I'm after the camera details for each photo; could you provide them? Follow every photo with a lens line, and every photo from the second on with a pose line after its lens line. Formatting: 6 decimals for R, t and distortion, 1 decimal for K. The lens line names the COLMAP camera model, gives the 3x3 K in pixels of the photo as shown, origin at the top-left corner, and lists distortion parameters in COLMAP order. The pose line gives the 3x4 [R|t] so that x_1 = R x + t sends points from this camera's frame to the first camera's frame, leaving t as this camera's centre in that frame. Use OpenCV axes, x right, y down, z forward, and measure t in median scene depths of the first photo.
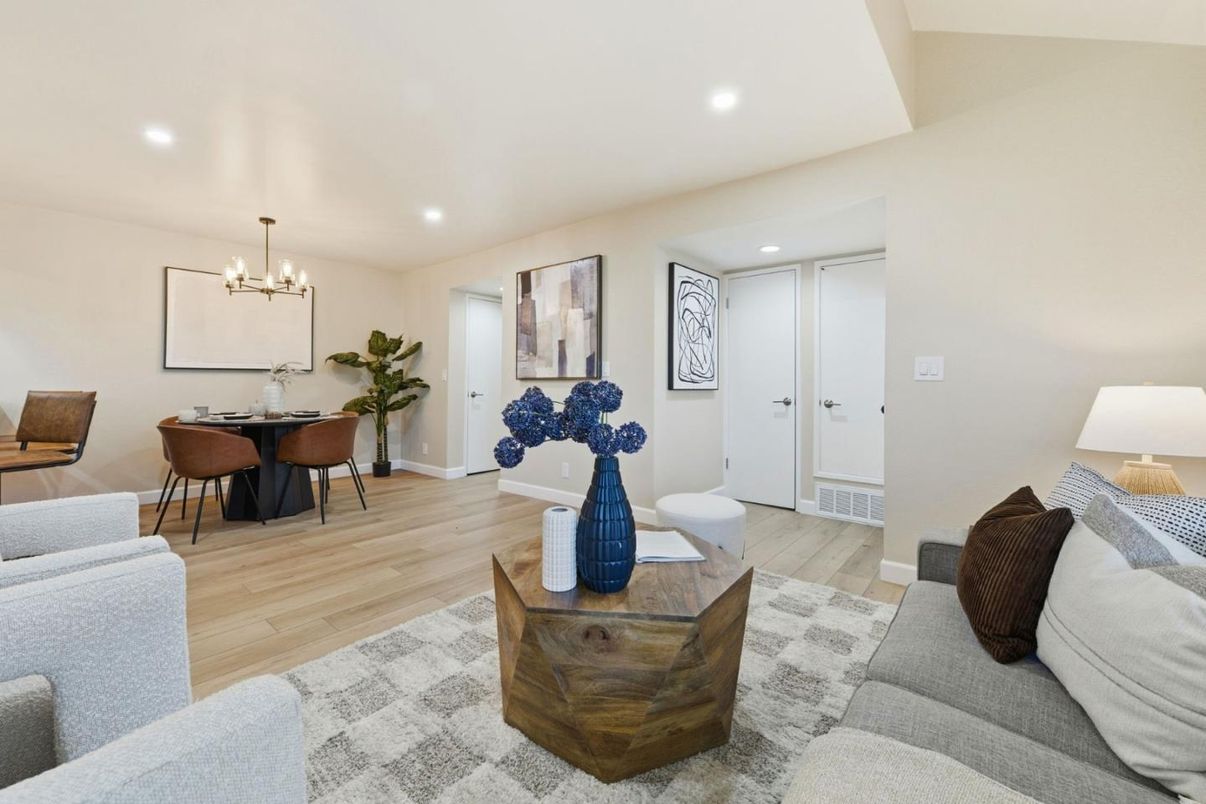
lens RADIAL K [[485.8, 0, 599.8], [0, 485.8, 395.0], [0, 0, 1]] dist [0.000693, -0.000004]
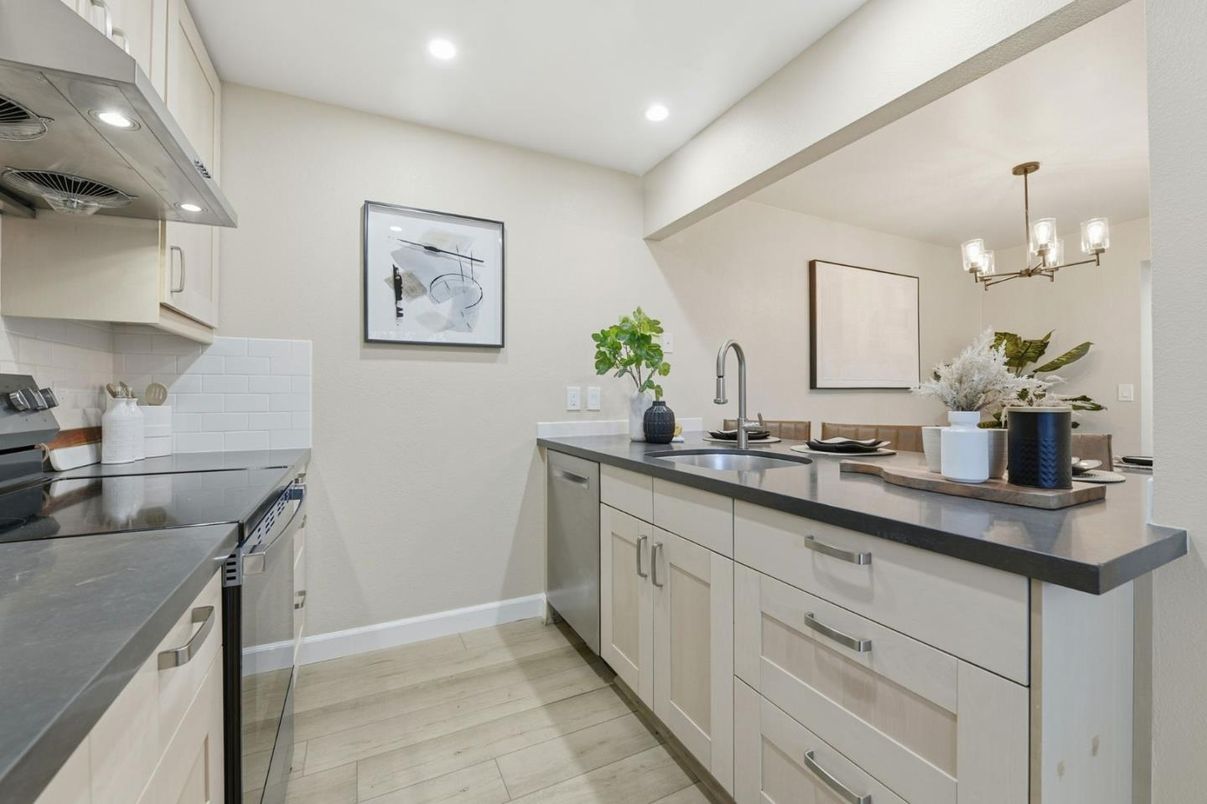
lens RADIAL K [[486.2, 0, 600.3], [0, 486.2, 395.0], [0, 0, 1]] dist [0.000693, -0.000004]
pose [[0.908160, -0.005693, -0.418585, -1.019708], [-0.004988, 0.999689, -0.024419, -0.026388], [0.418594, 0.024264, 0.907849, 0.163266]]
